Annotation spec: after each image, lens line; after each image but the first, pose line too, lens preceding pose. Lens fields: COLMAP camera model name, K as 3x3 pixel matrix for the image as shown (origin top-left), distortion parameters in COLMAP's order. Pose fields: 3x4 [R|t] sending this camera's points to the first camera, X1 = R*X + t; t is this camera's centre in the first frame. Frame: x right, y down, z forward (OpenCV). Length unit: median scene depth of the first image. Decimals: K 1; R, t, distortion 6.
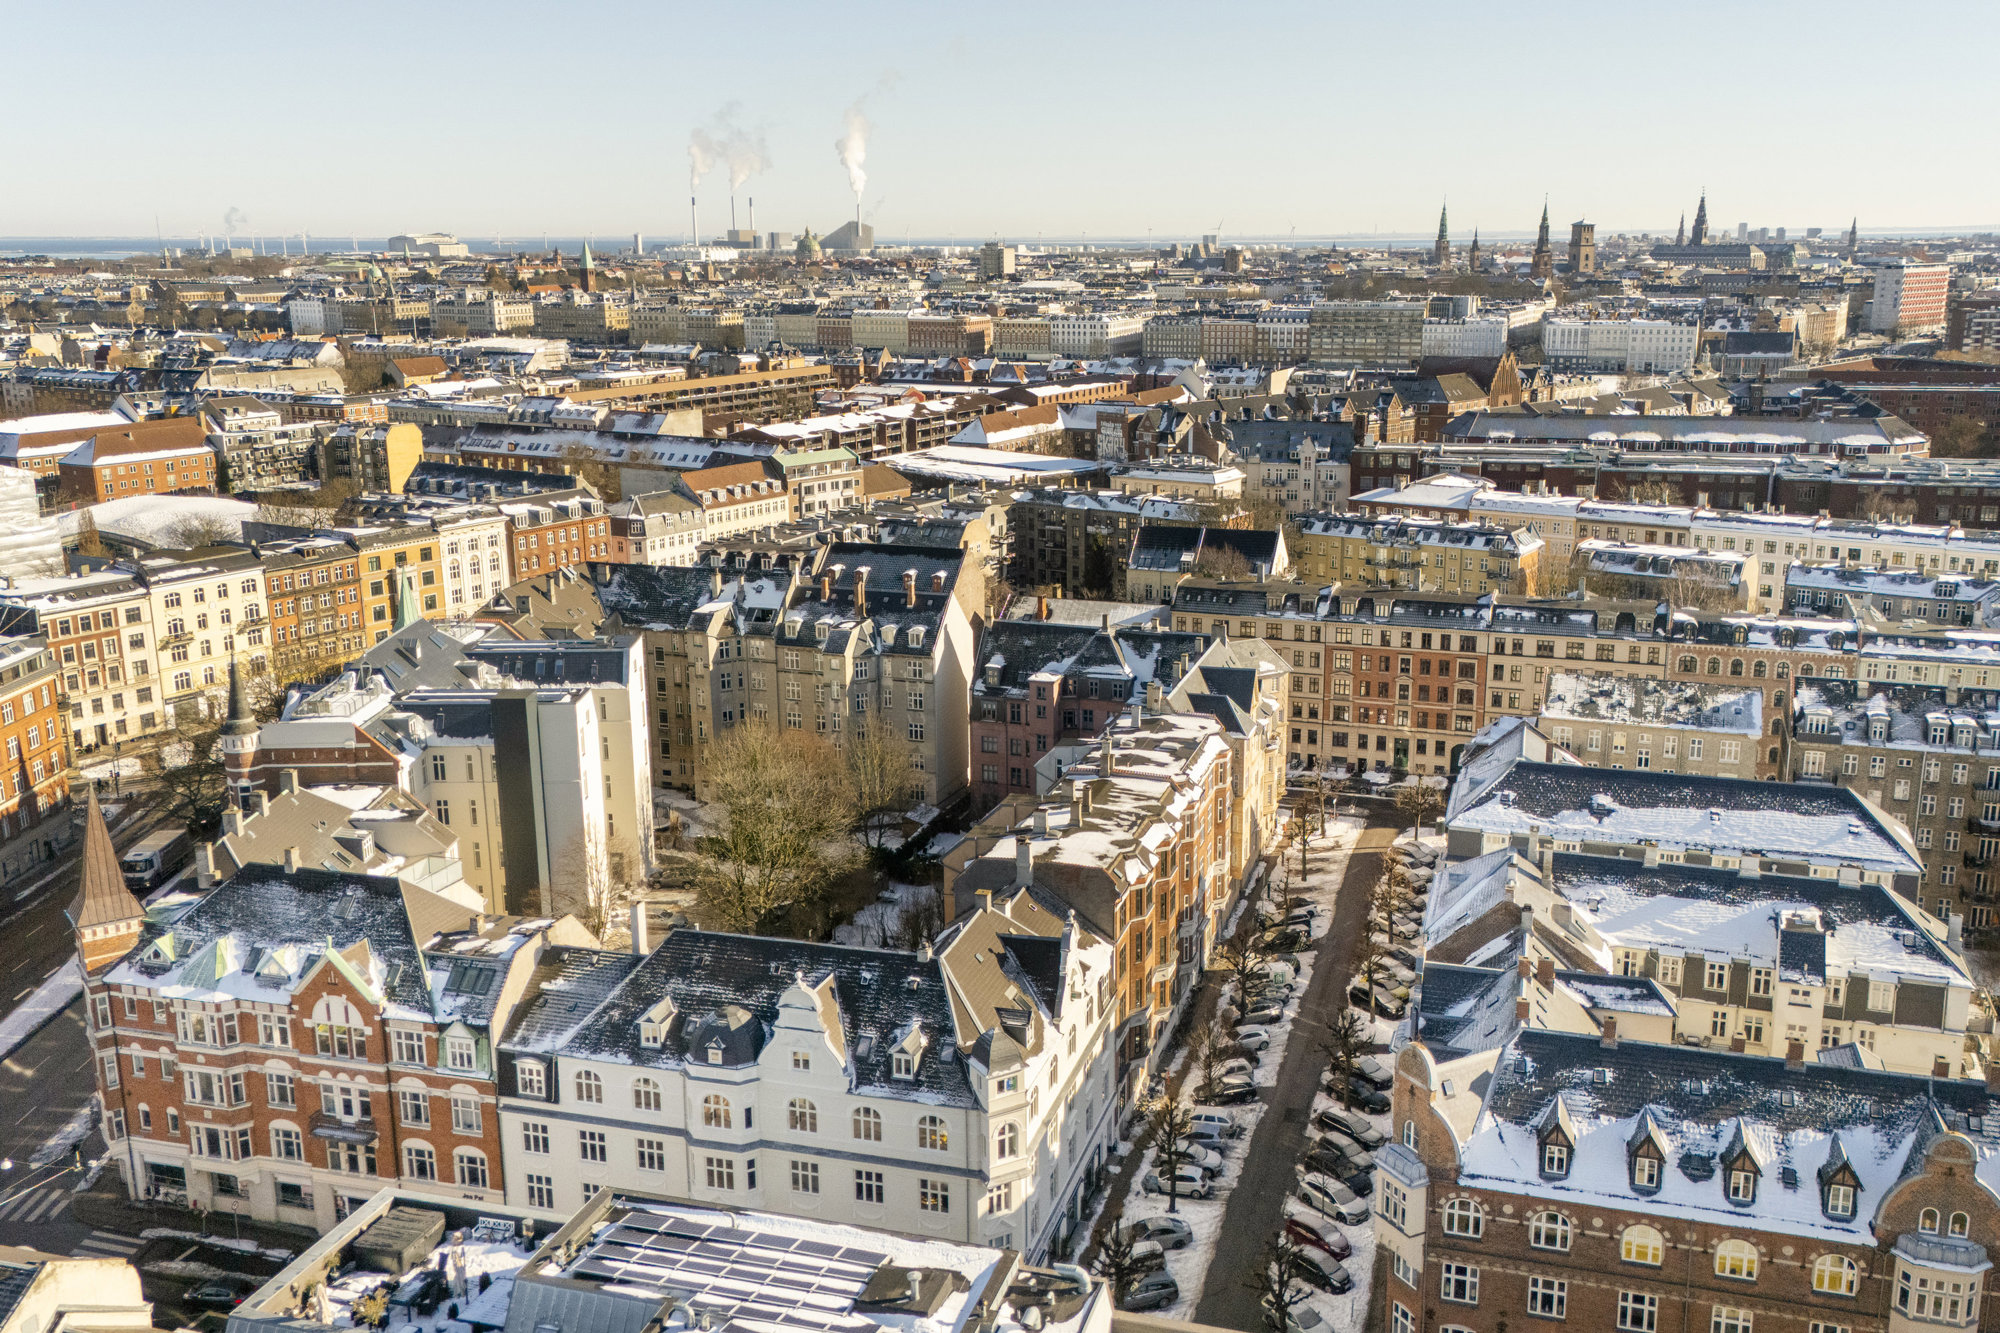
lens RADIAL K [[1665.7, 0, 1010.3], [0, 1665.7, 672.2], [0, 0, 1]] dist [0.072178, -0.040959]
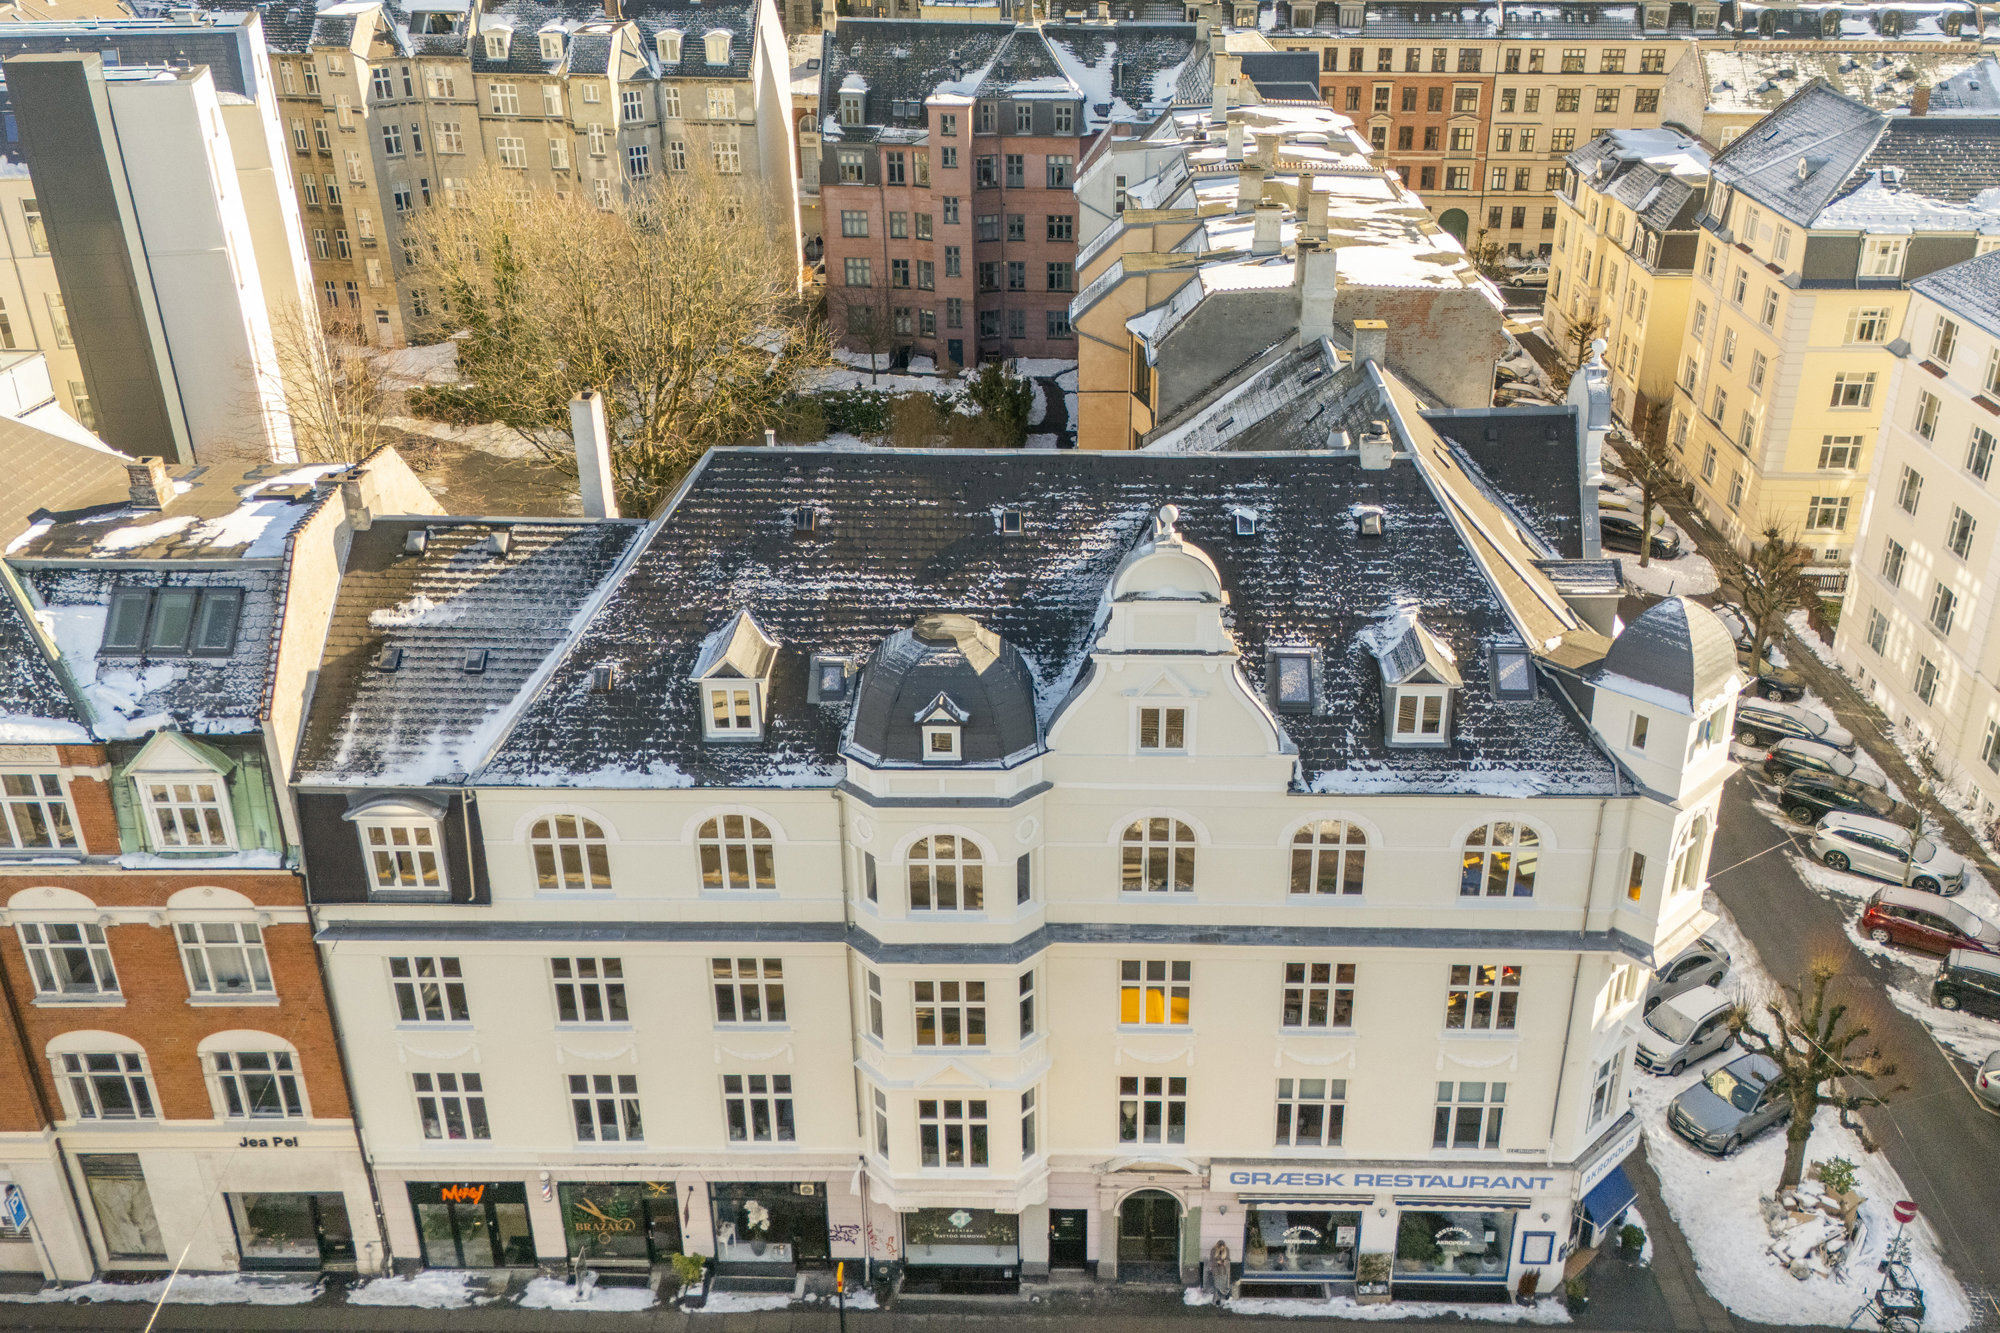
lens RADIAL K [[1665.7, 0, 1006.4], [0, 1665.7, 662.6], [0, 0, 1]] dist [0.072178, -0.040959]
pose [[0.961605, -0.107080, 0.252686, -0.240028], [0.049747, 0.973497, 0.223222, 0.117813], [-0.269892, -0.202081, 0.941447, 0.596002]]
